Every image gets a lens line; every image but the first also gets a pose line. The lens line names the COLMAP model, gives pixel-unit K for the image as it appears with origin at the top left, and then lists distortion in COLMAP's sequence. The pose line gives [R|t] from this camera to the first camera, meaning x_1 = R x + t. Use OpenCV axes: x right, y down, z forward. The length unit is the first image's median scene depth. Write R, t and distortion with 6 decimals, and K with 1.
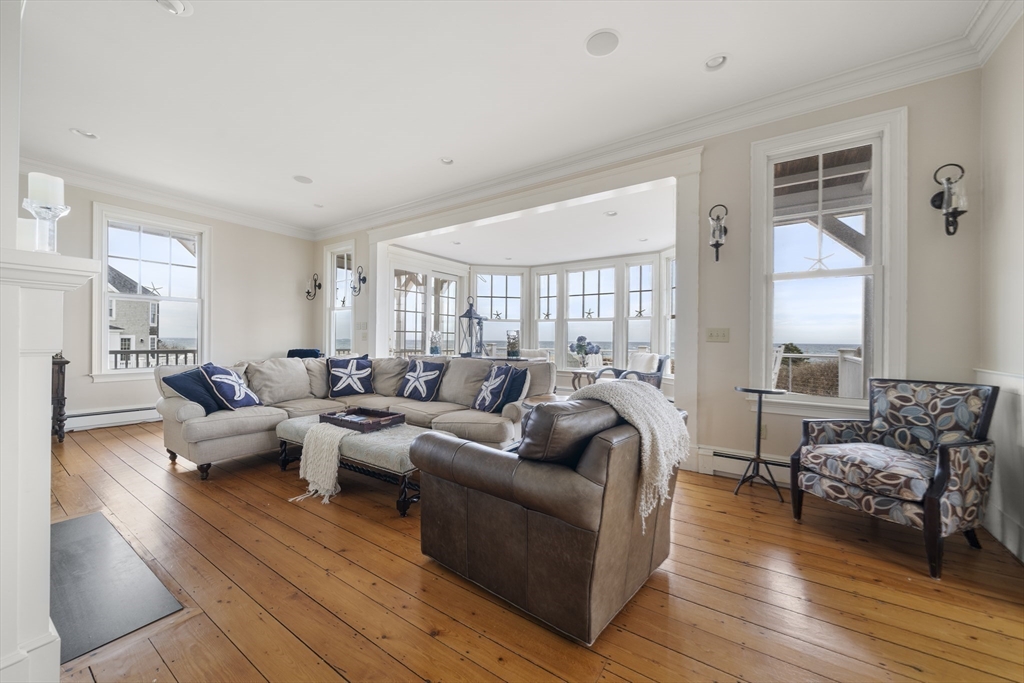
lens RADIAL K [[411.8, 0, 480.6], [0, 411.8, 338.4], [0, 0, 1]] dist [-0.004802, -0.000209]
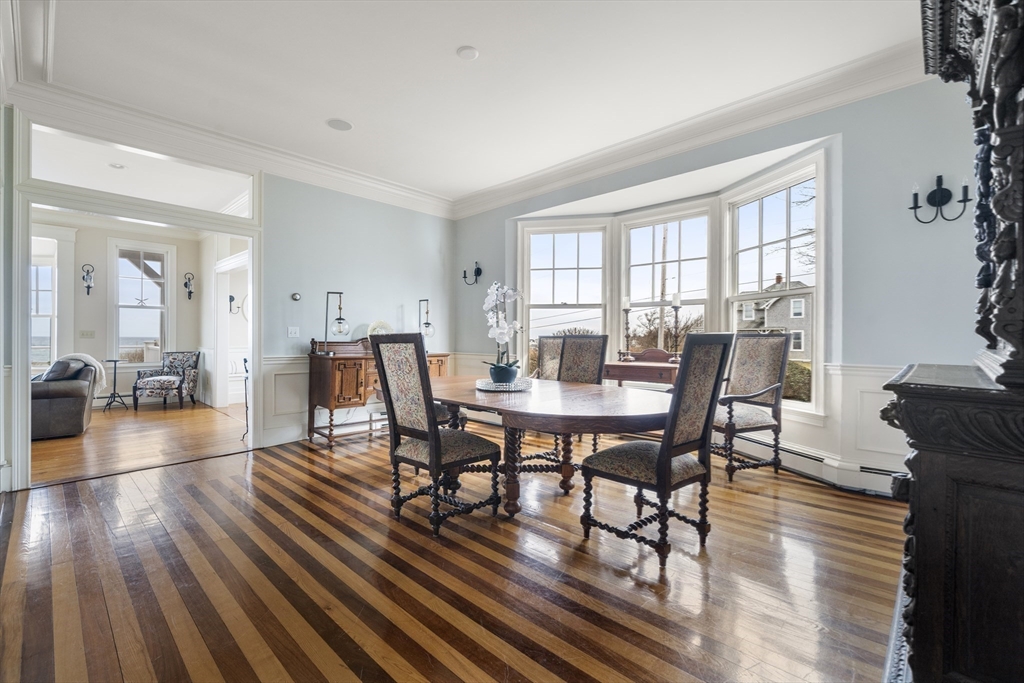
lens RADIAL K [[455.4, 0, 512.5], [0, 455.4, 340.6], [0, 0, 1]] dist [0.000563, 0.000411]
pose [[0.160621, -0.014030, 0.986916, -1.145207], [-0.008061, 0.999847, 0.015525, -0.026921], [-0.986983, -0.010449, 0.160484, -1.225308]]
